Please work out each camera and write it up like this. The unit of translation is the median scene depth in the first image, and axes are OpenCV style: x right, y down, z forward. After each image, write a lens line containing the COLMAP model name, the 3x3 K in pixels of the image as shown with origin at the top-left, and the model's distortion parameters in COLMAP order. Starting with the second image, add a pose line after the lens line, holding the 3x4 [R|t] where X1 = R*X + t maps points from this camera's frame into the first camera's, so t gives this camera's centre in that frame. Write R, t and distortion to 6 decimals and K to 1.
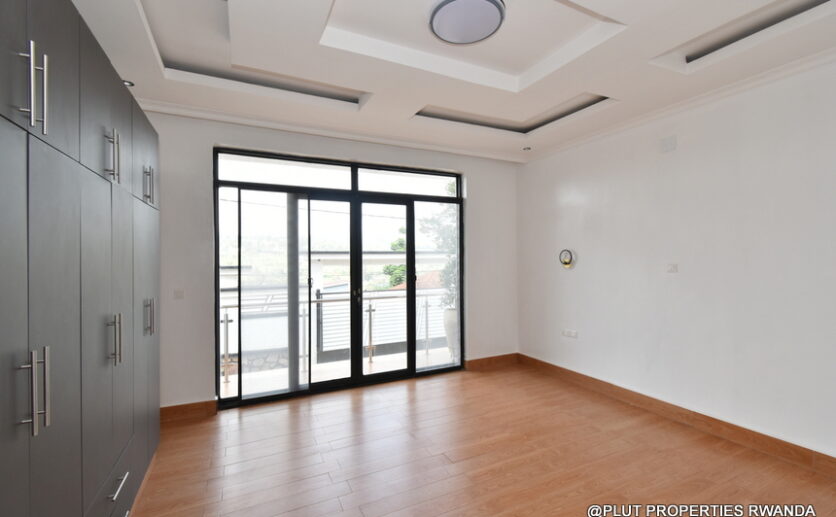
lens RADIAL K [[366.1, 0, 414.0], [0, 366.1, 257.8], [0, 0, 1]] dist [0.003540, -0.001312]
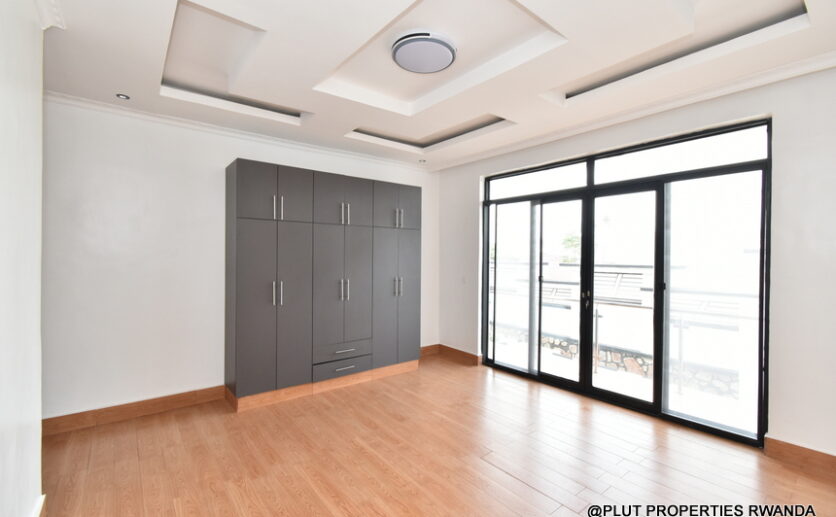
lens RADIAL K [[366.1, 0, 418.3], [0, 366.1, 256.3], [0, 0, 1]] dist [0.003540, -0.001312]
pose [[0.229006, 0.009863, -0.973375, 0.652262], [-0.009881, 0.999921, 0.007808, -0.006588], [0.973375, 0.007830, 0.229085, 0.363082]]
